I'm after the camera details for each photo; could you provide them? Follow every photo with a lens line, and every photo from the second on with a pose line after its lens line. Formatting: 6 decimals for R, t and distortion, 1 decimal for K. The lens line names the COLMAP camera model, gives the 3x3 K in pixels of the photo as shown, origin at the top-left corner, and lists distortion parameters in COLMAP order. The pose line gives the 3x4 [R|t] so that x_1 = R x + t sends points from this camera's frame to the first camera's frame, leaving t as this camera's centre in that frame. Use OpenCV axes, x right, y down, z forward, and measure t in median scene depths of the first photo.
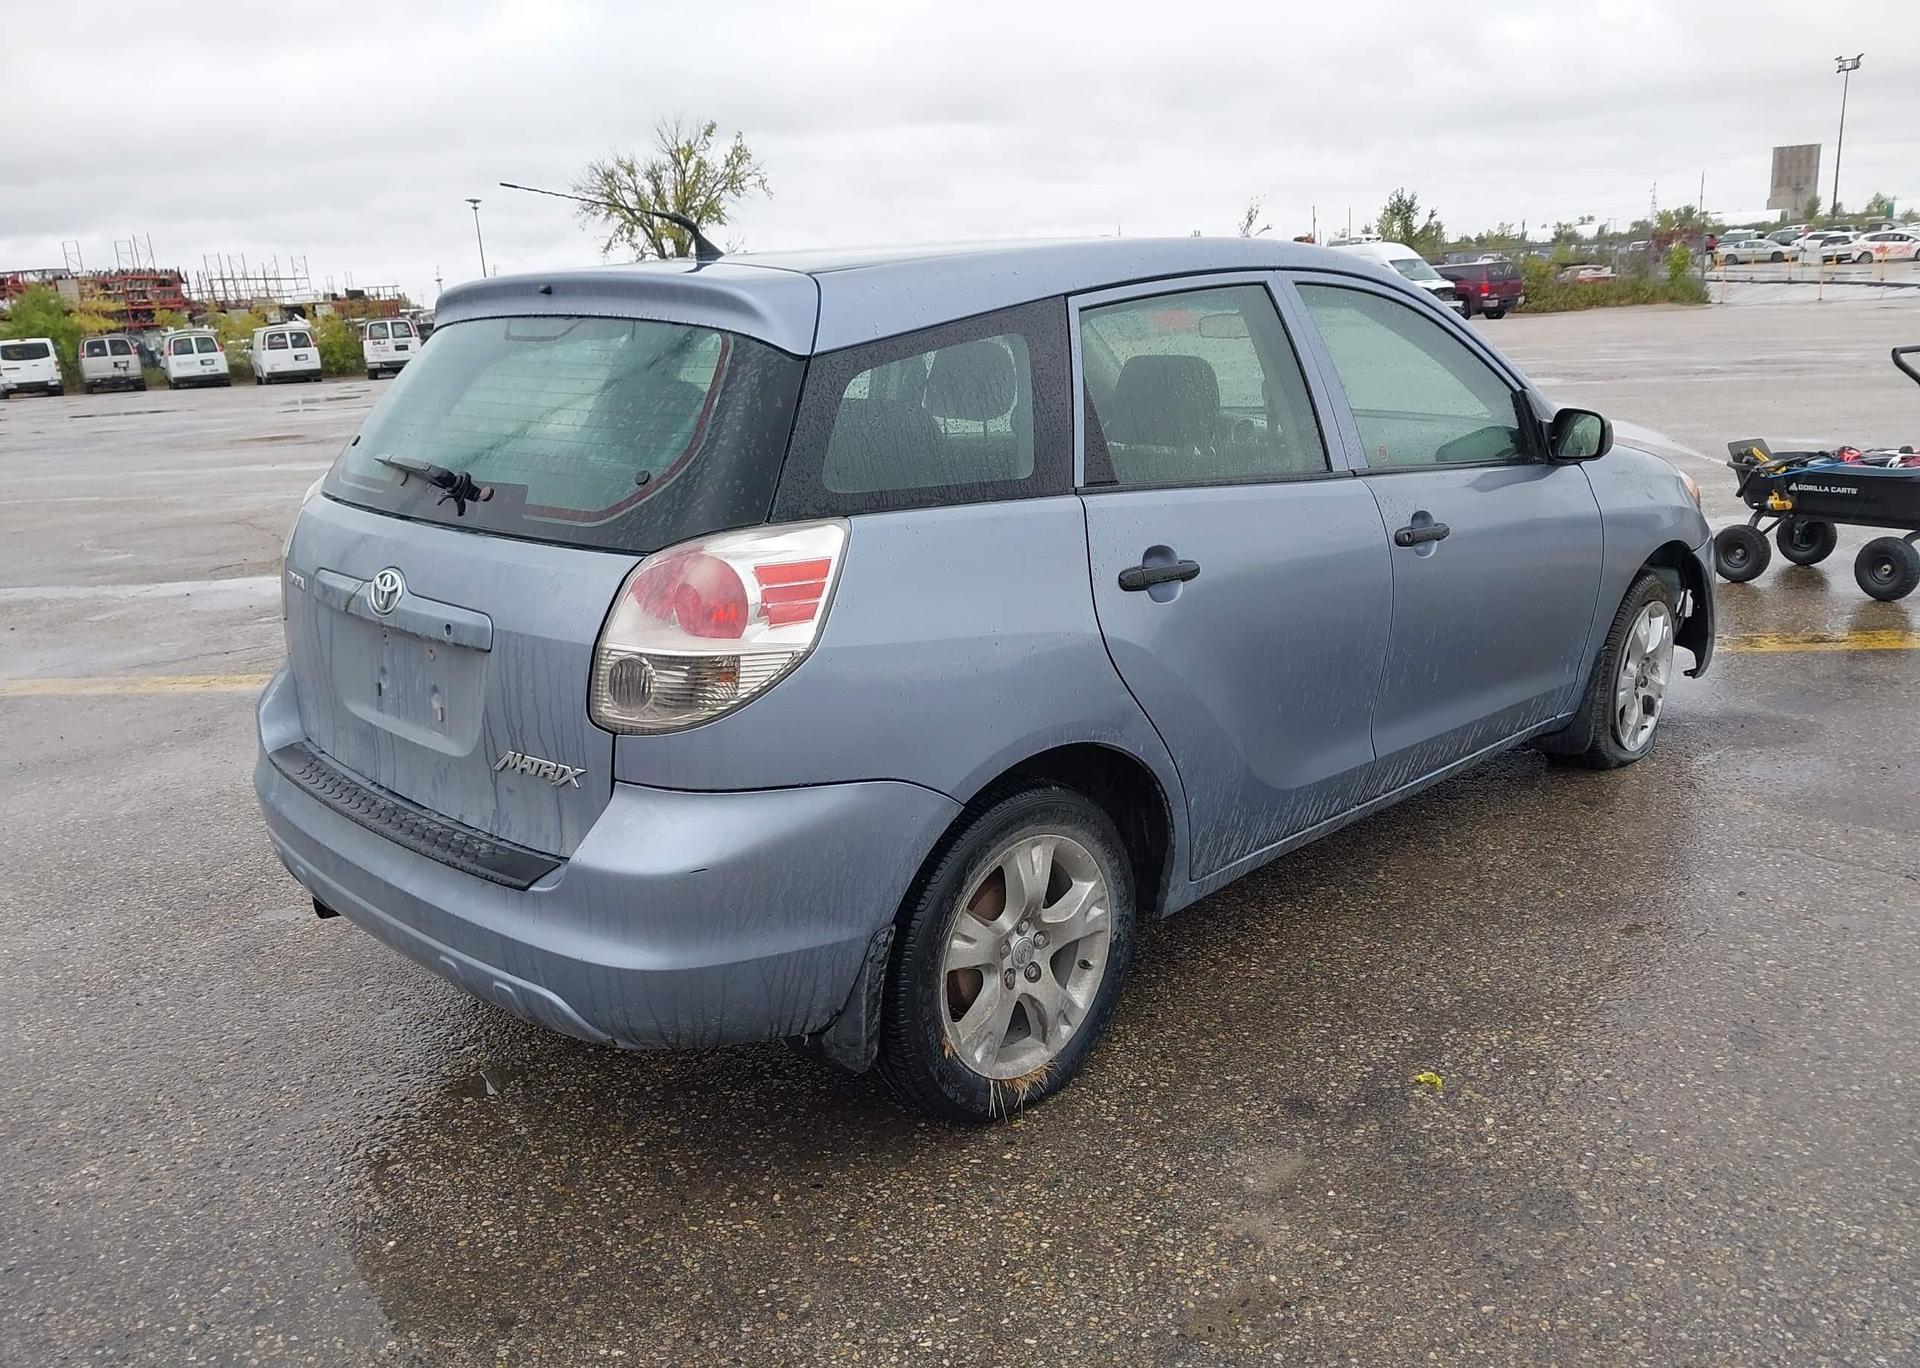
lens RADIAL K [[1502.9, 0, 958.0], [0, 1502.9, 709.9], [0, 0, 1]] dist [0.037189, -0.040816]
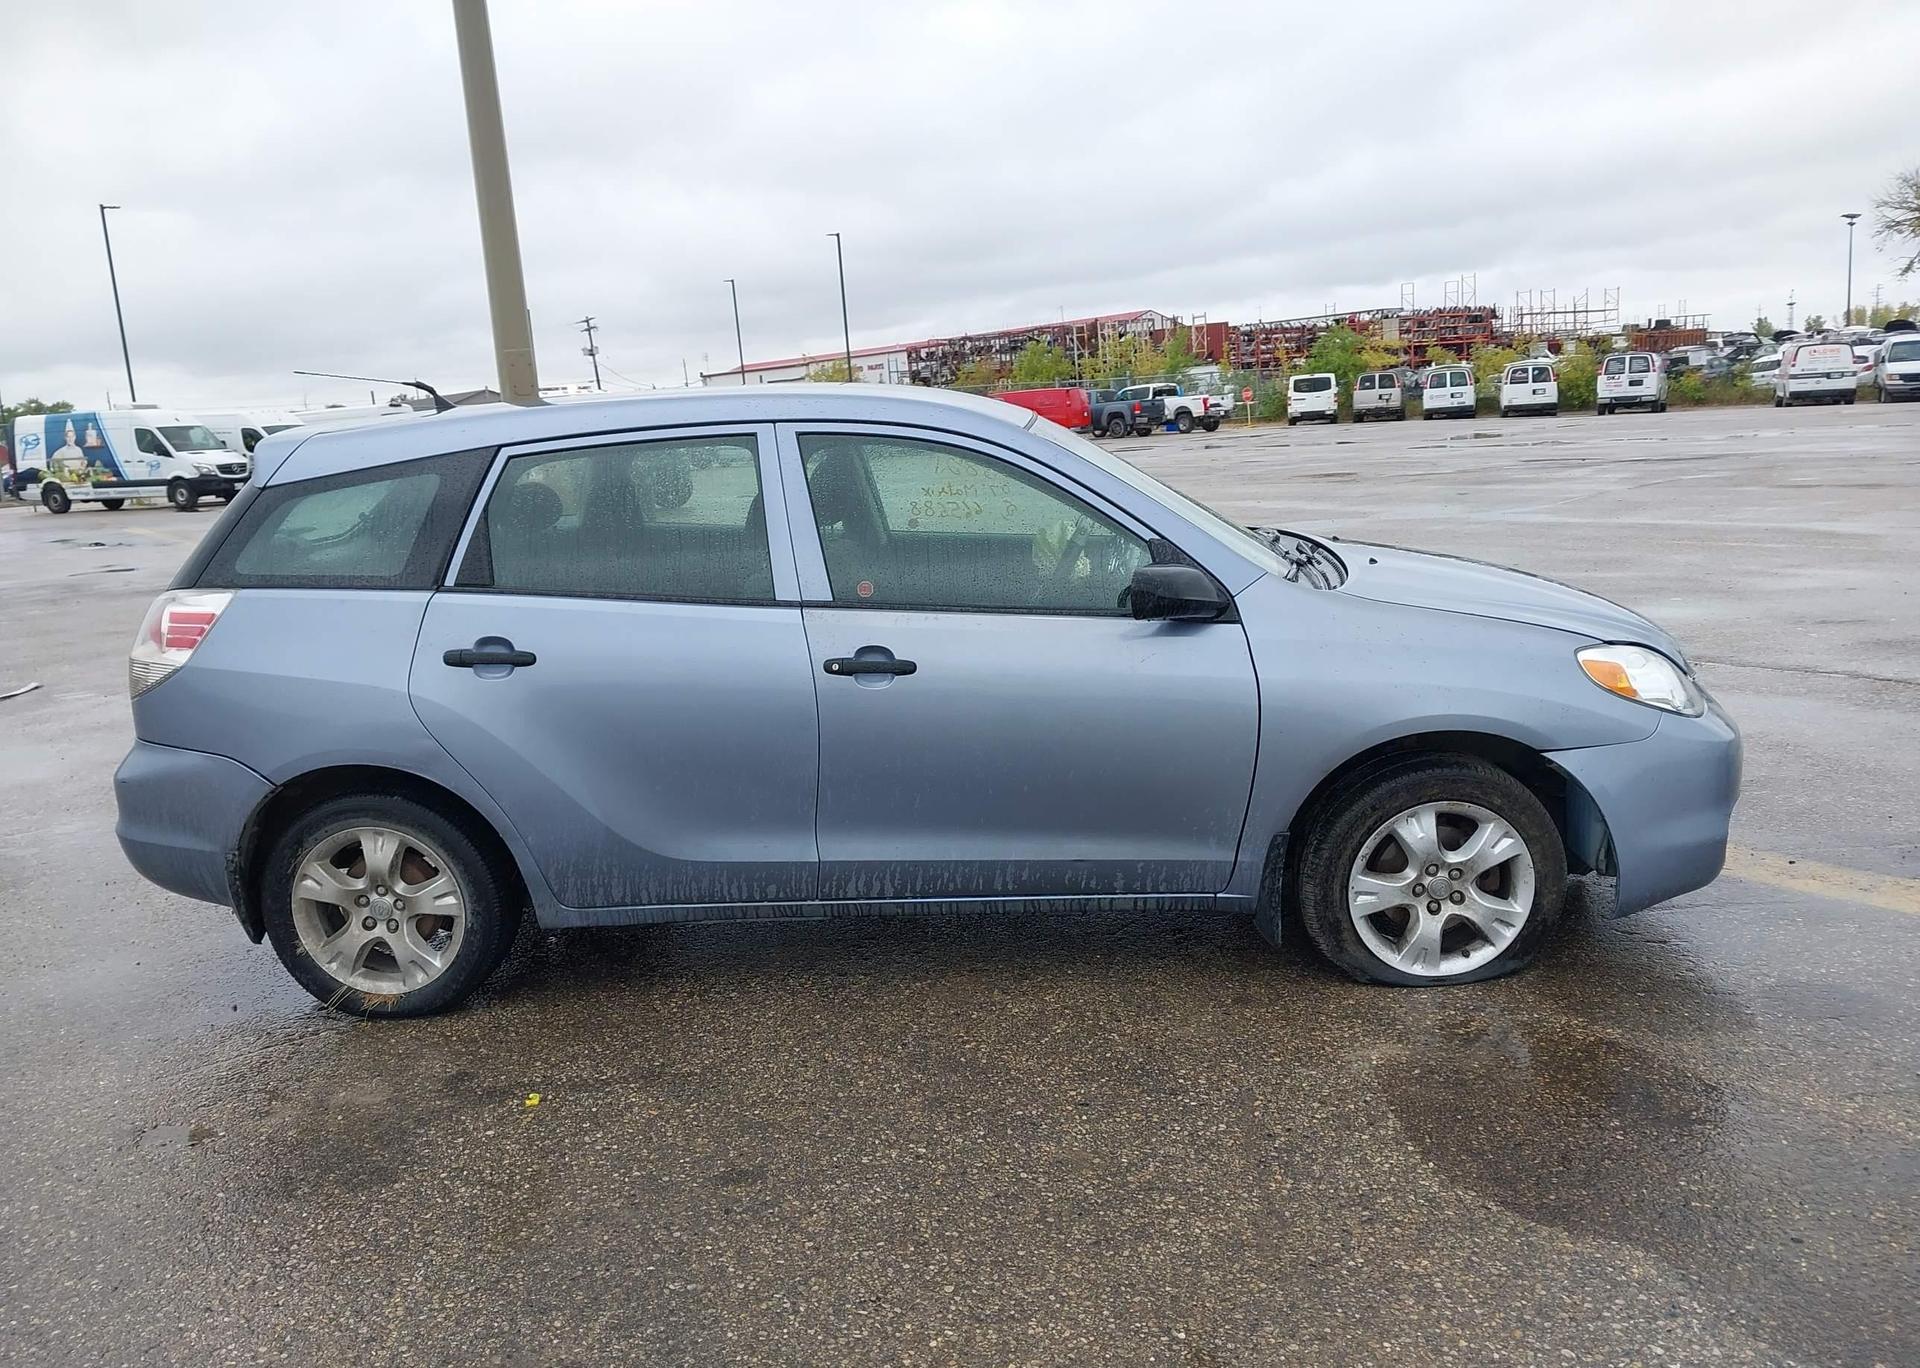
lens RADIAL K [[1516.3, 0, 959.1], [0, 1516.3, 715.9], [0, 0, 1]] dist [0.034762, -0.043216]
pose [[0.682669, 0.164575, -0.711954, 1.208065], [-0.175241, 0.982748, 0.059138, -0.168592], [0.709404, 0.084392, 0.699732, 0.319797]]
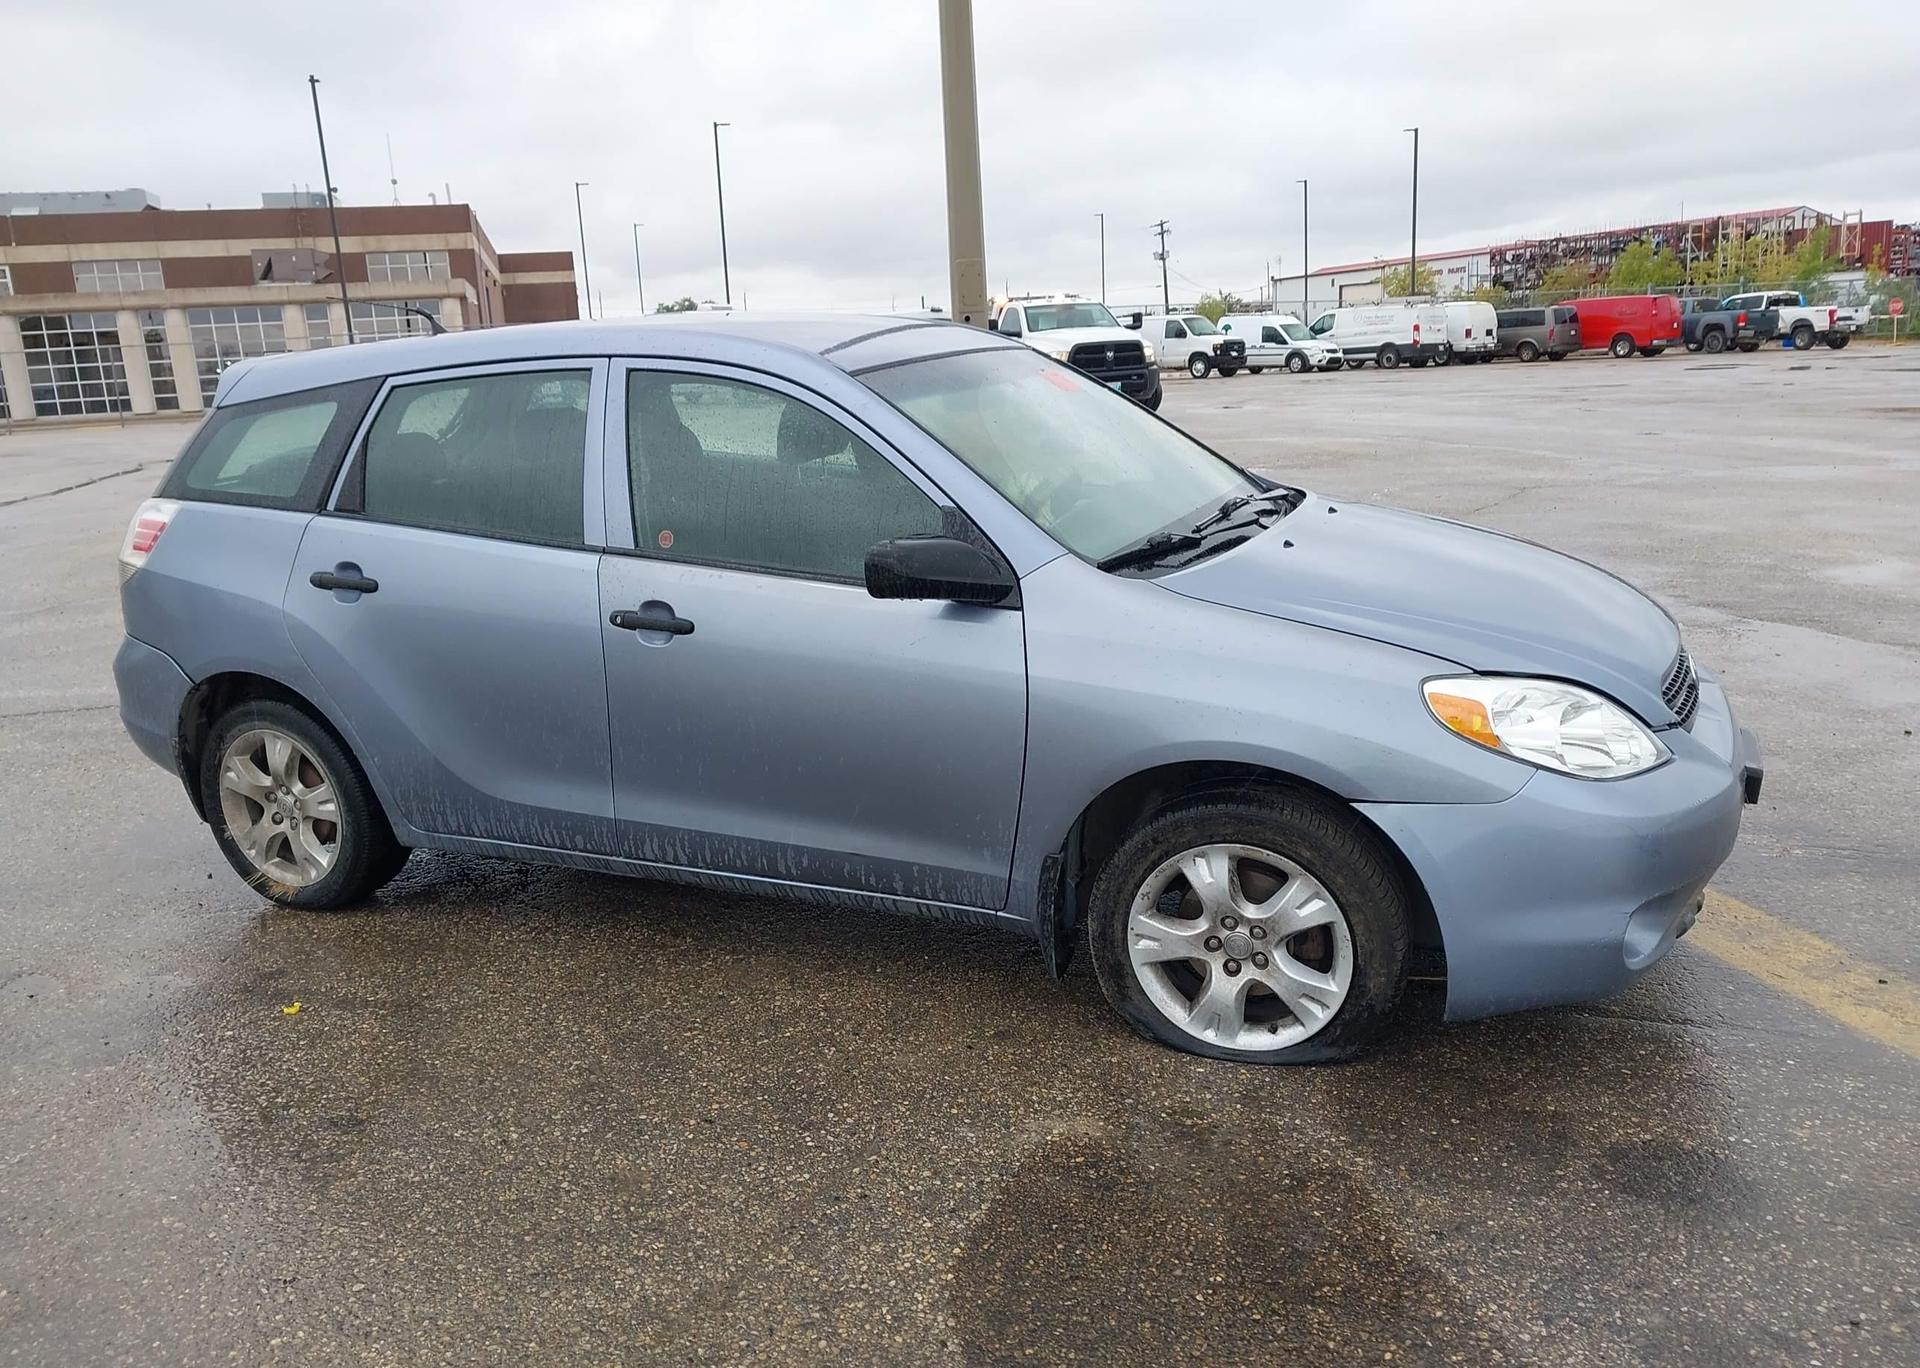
lens RADIAL K [[1516.3, 0, 959.1], [0, 1516.3, 715.9], [0, 0, 1]] dist [0.034762, -0.043216]
pose [[0.366308, 0.264699, -0.892050, 1.413491], [-0.225865, 0.955306, 0.190721, -0.321062], [0.902665, 0.131620, 0.409723, 0.839319]]
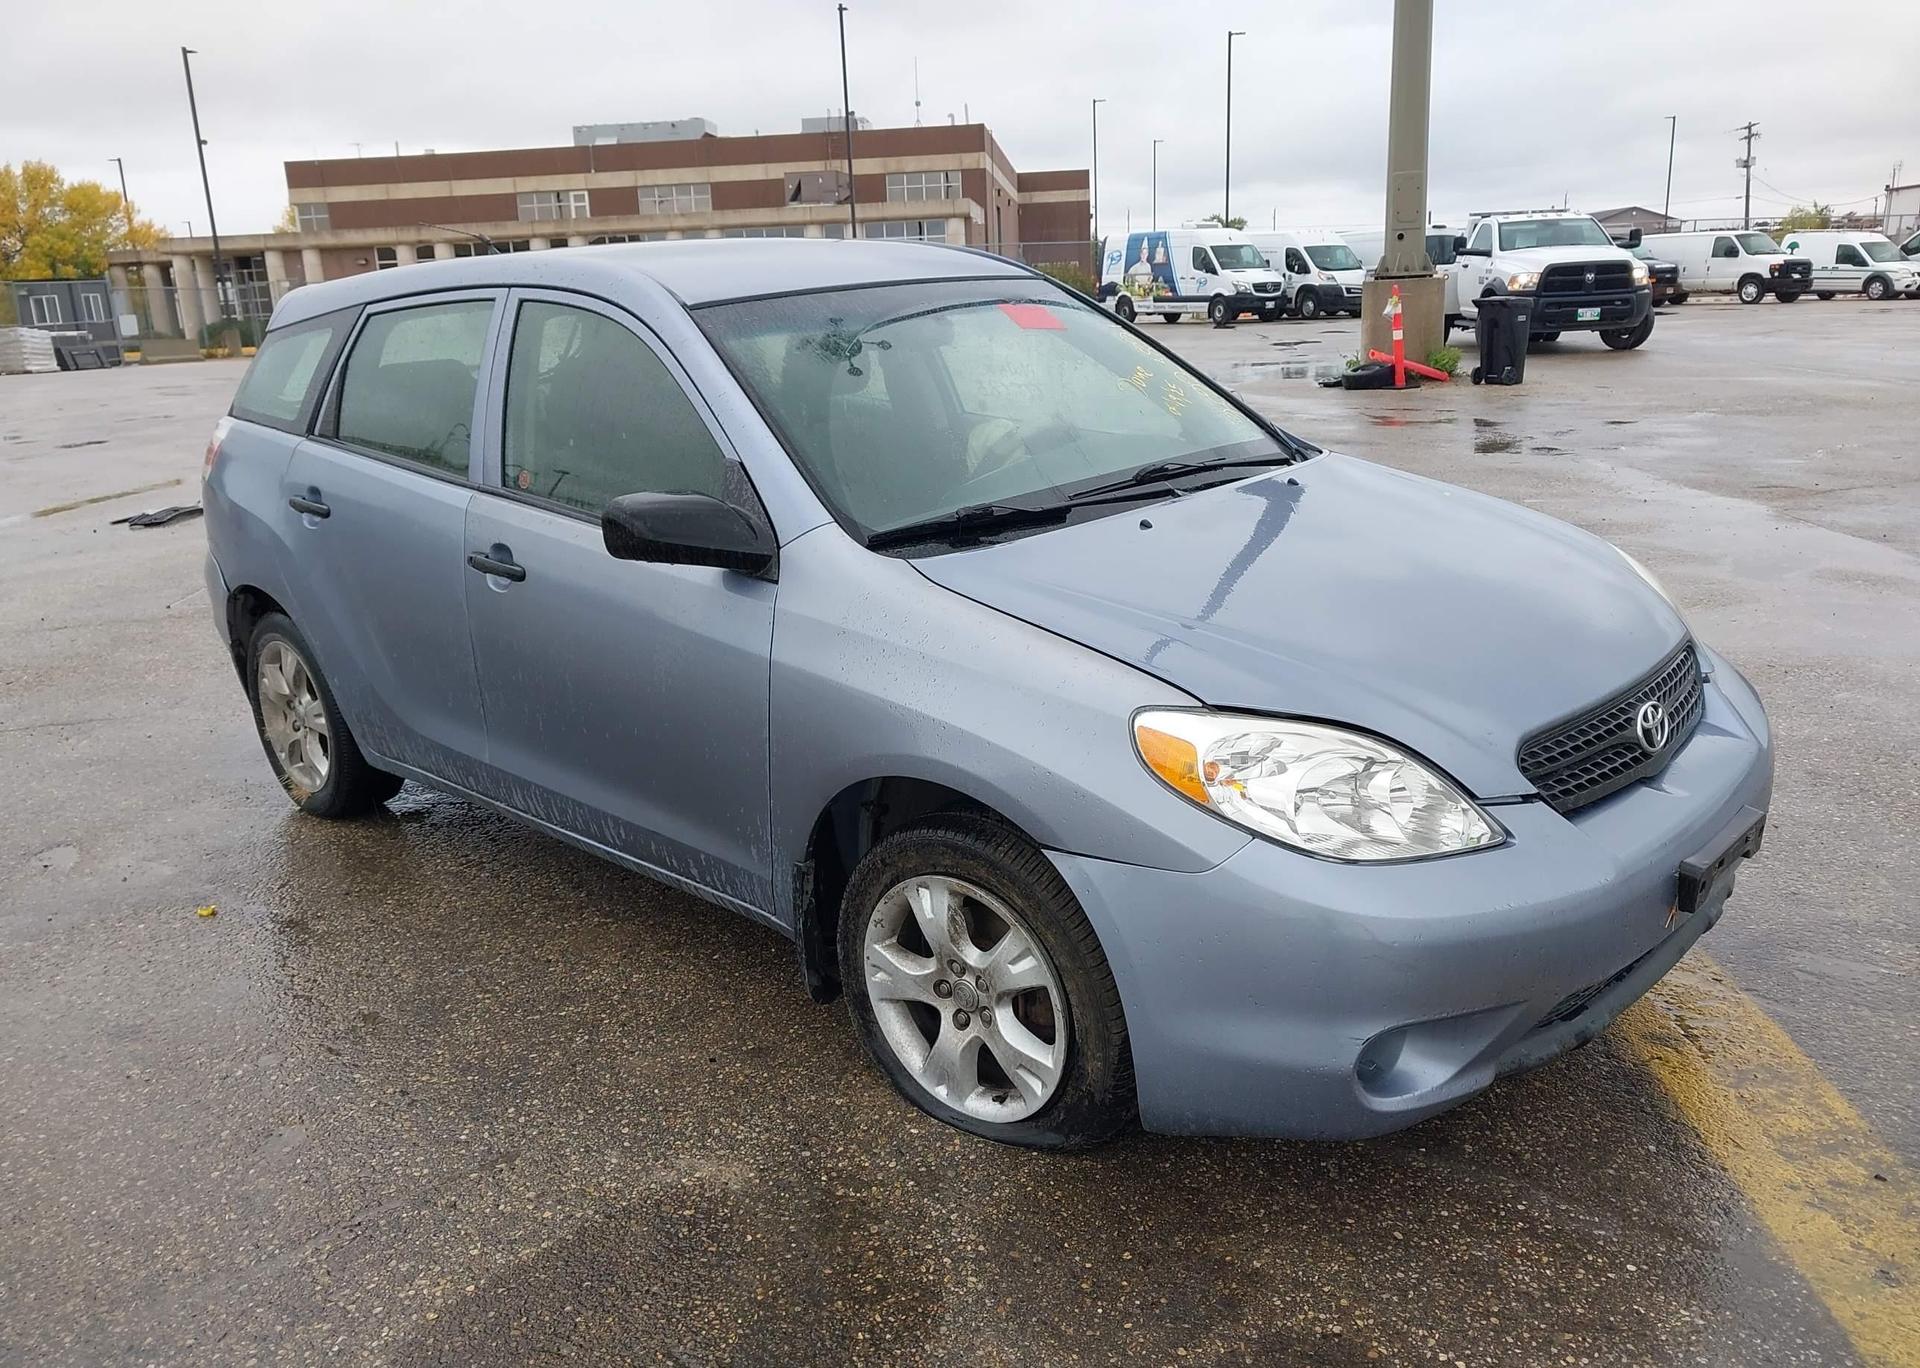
lens RADIAL K [[1525.0, 0, 964.9], [0, 1525.0, 715.3], [0, 0, 1]] dist [0.042982, -0.080671]
pose [[0.040343, 0.327386, -0.944029, 1.386264], [-0.230155, 0.922437, 0.310062, -0.435739], [0.972317, 0.204765, 0.112563, 1.297556]]
